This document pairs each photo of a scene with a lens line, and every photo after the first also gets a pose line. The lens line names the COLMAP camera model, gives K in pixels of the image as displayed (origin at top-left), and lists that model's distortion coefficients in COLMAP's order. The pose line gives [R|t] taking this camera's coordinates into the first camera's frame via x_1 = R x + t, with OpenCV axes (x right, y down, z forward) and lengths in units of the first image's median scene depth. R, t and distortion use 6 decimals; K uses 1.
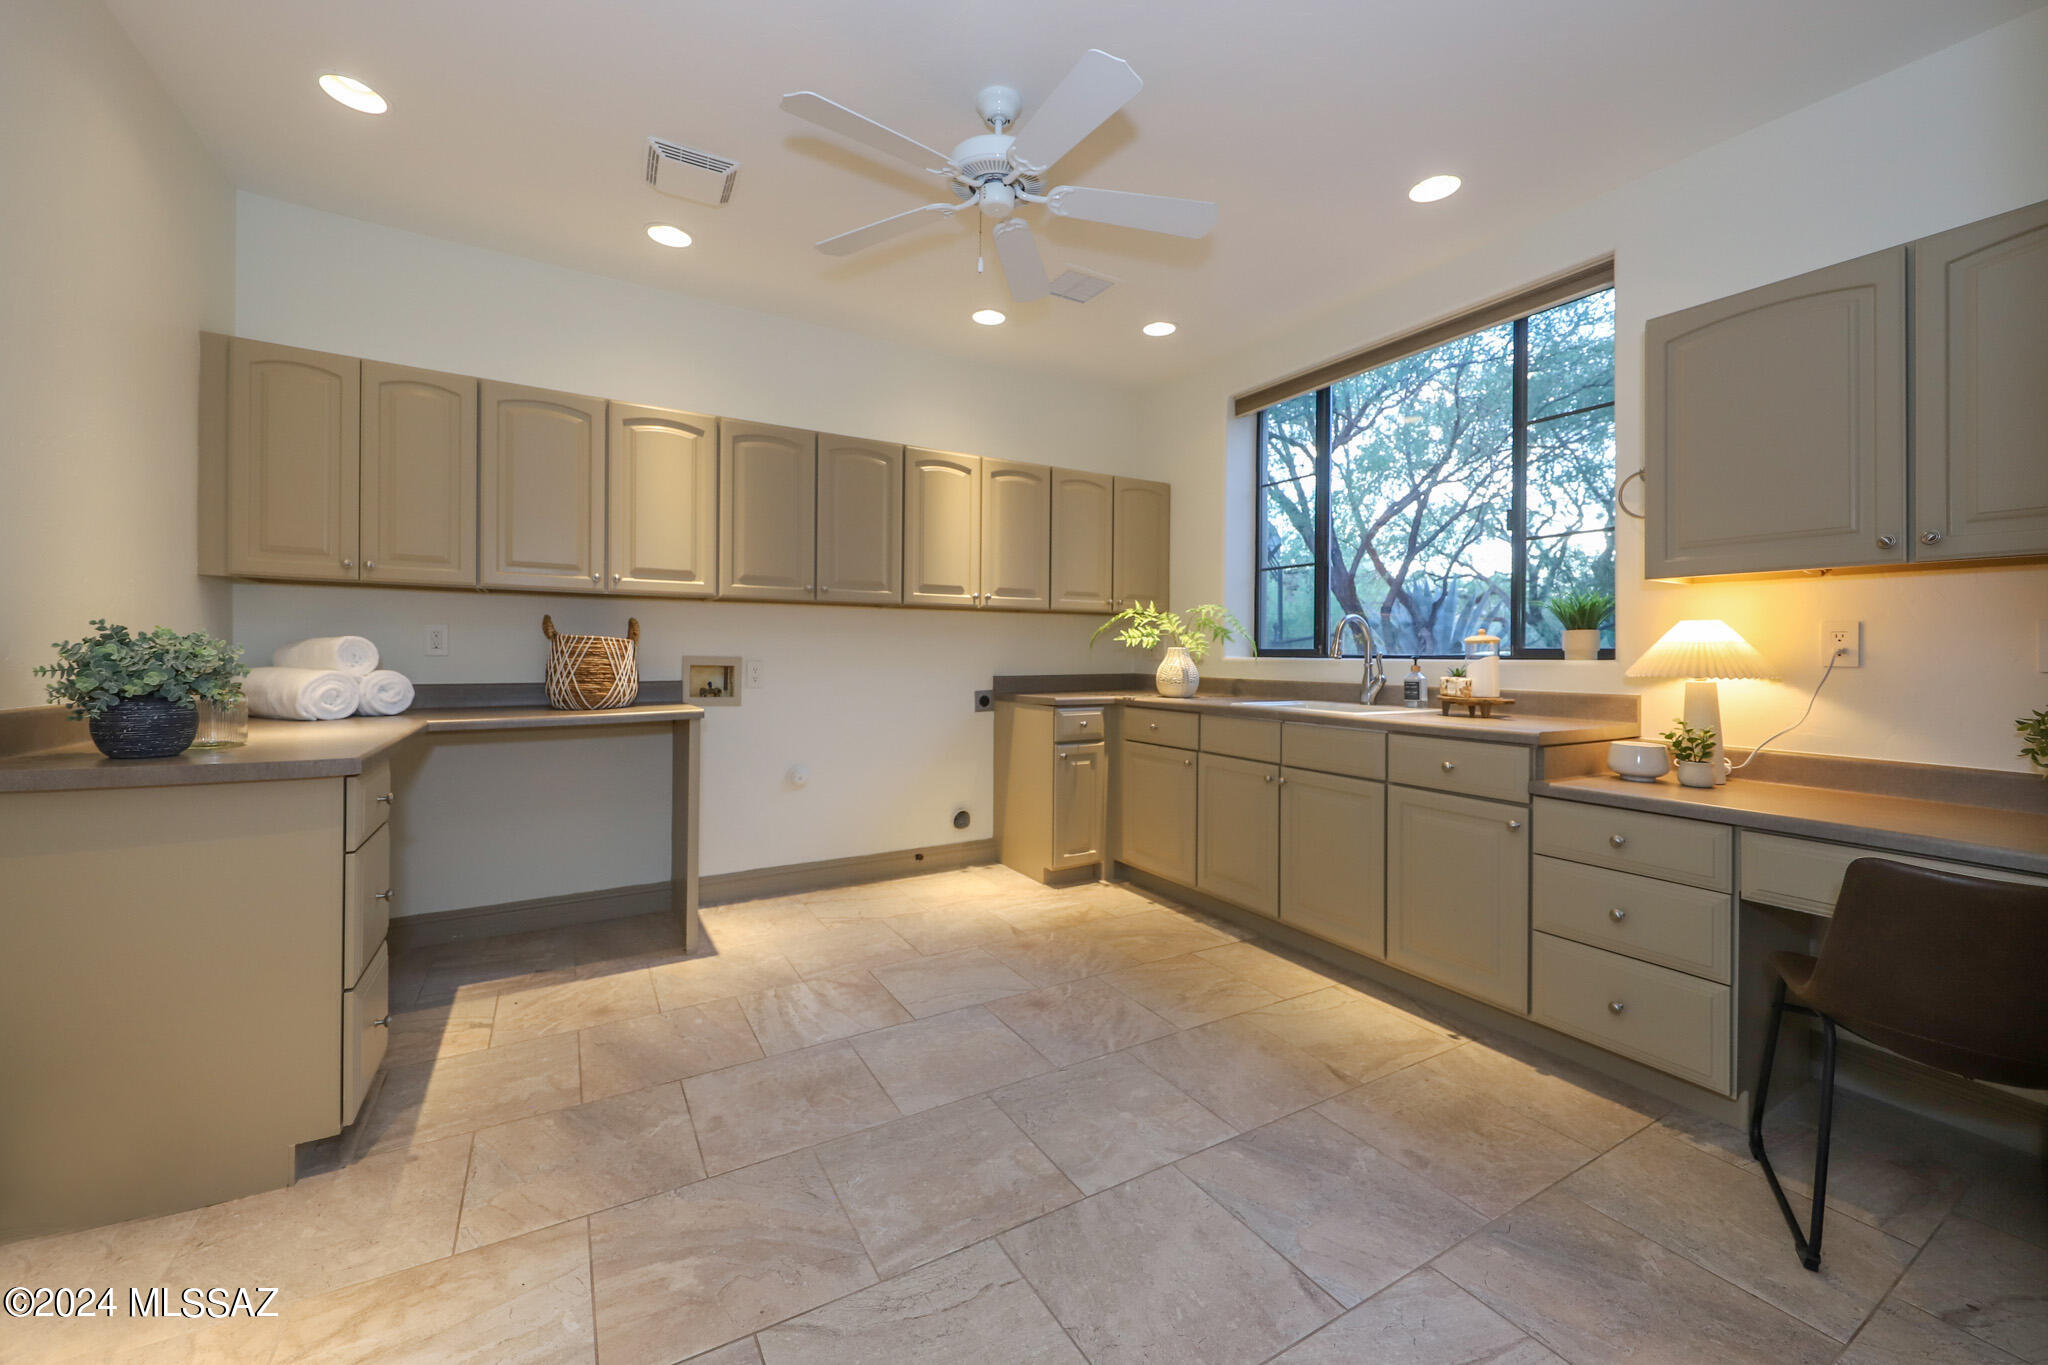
lens RADIAL K [[794.7, 0, 1025.5], [0, 794.7, 633.0], [0, 0, 1]] dist [0.101375, -0.000090]
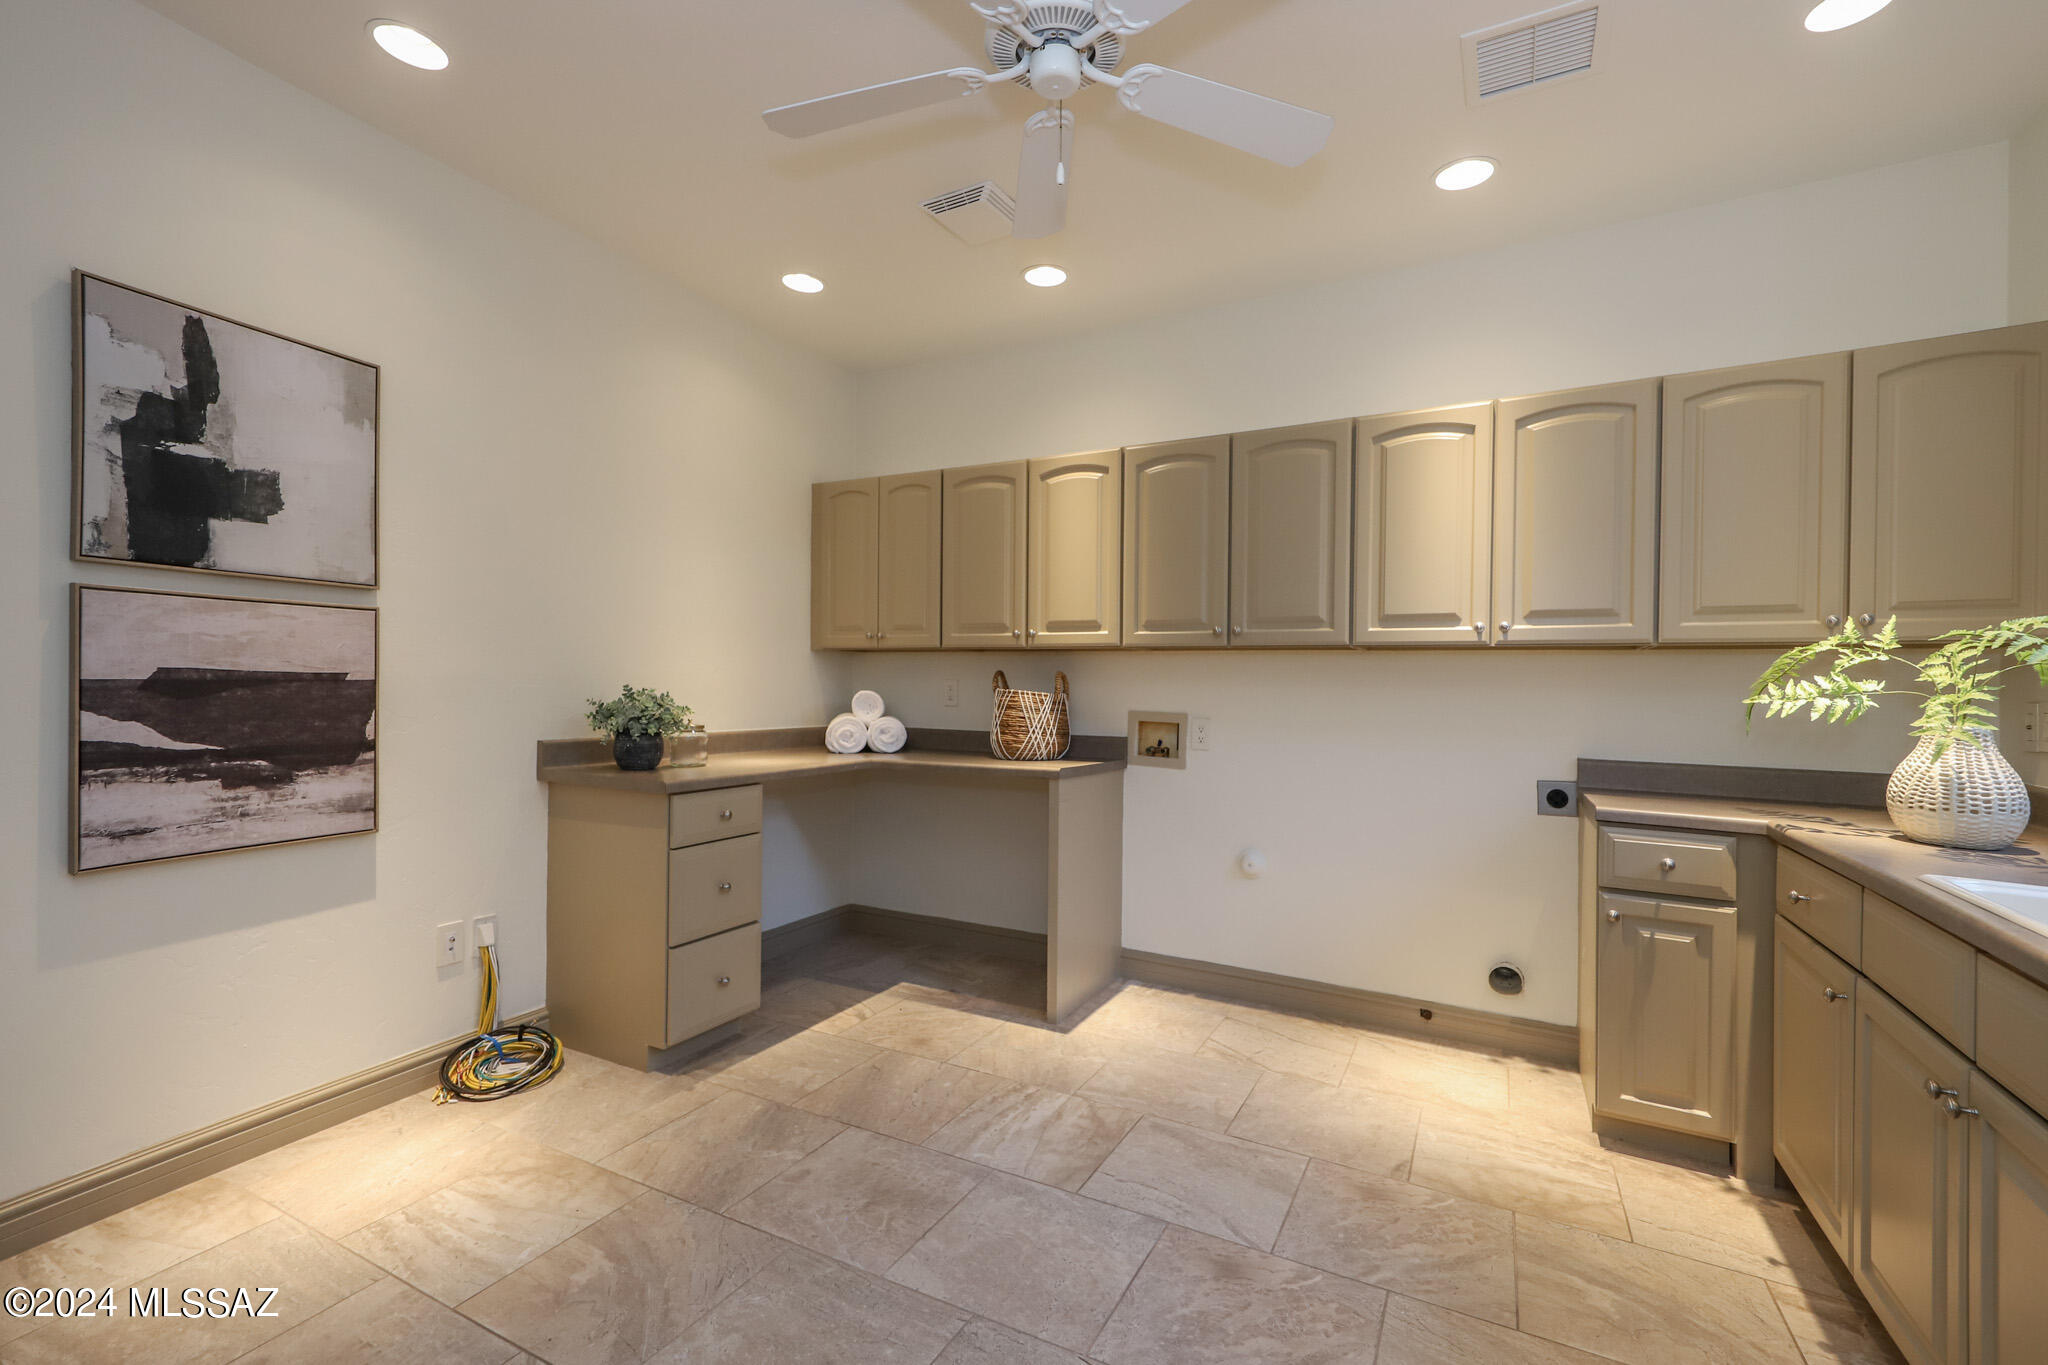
lens RADIAL K [[912.4, 0, 1029.9], [0, 912.4, 688.7], [0, 0, 1]] dist [0.094535, -0.000400]
pose [[0.549688, 0.005023, -0.835355, 0.451948], [0.008486, 0.999897, 0.011596, -0.011329], [0.835327, -0.013463, 0.549588, 0.372261]]
